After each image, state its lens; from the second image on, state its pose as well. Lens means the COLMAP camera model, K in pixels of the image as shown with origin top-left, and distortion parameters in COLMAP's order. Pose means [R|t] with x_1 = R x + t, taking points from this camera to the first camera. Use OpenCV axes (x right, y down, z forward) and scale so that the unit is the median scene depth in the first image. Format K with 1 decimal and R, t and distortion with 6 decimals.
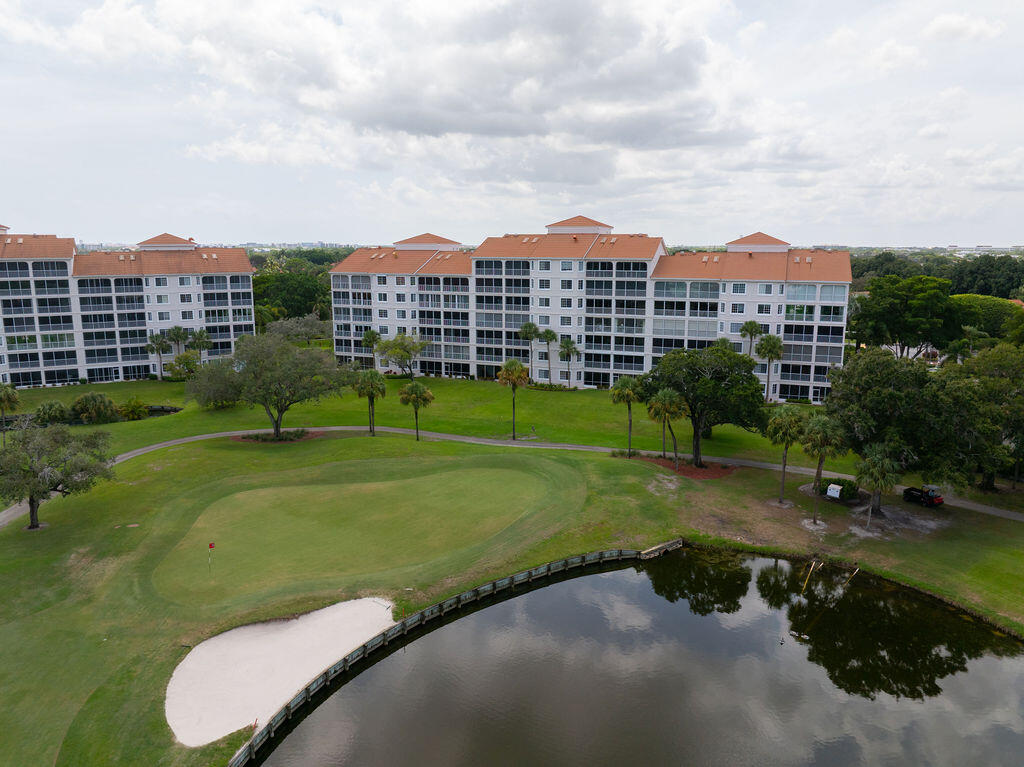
lens RADIAL K [[719.1, 0, 513.5], [0, 719.1, 382.5], [0, 0, 1]] dist [-0.036969, -0.001742]
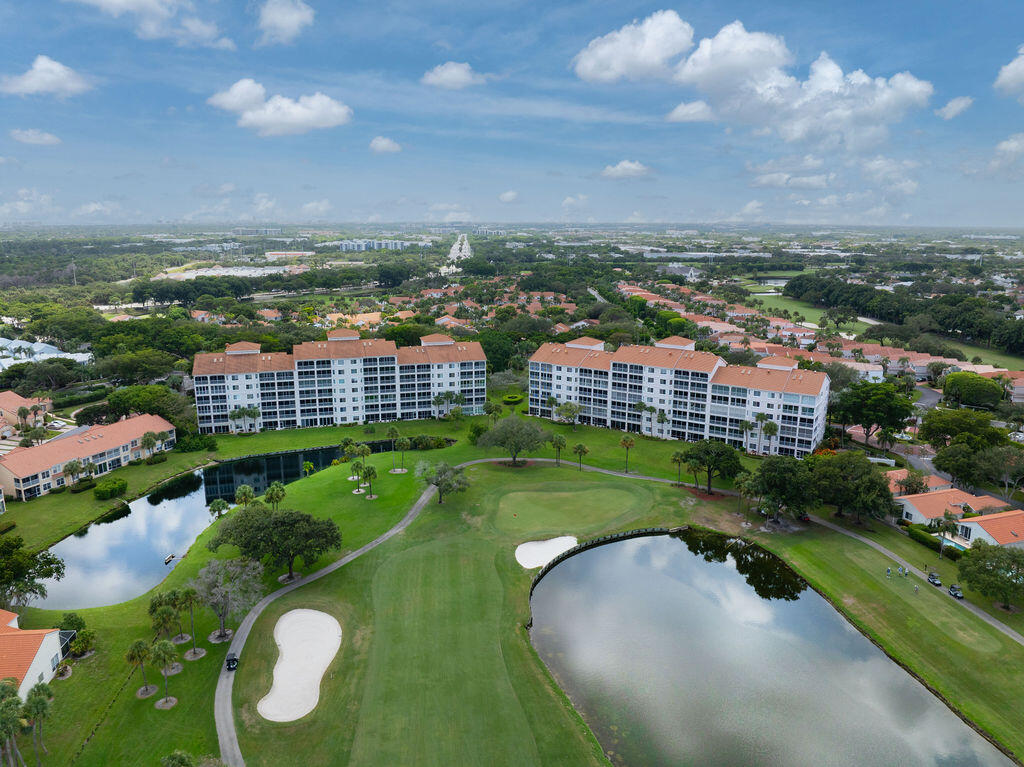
lens RADIAL K [[723.1, 0, 511.1], [0, 723.1, 382.8], [0, 0, 1]] dist [-0.027813, -0.005453]
pose [[0.980687, 0.045117, -0.190308, 0.045694], [-0.038155, 0.998467, 0.040095, -0.194522], [0.191825, -0.032059, 0.980905, -0.855159]]
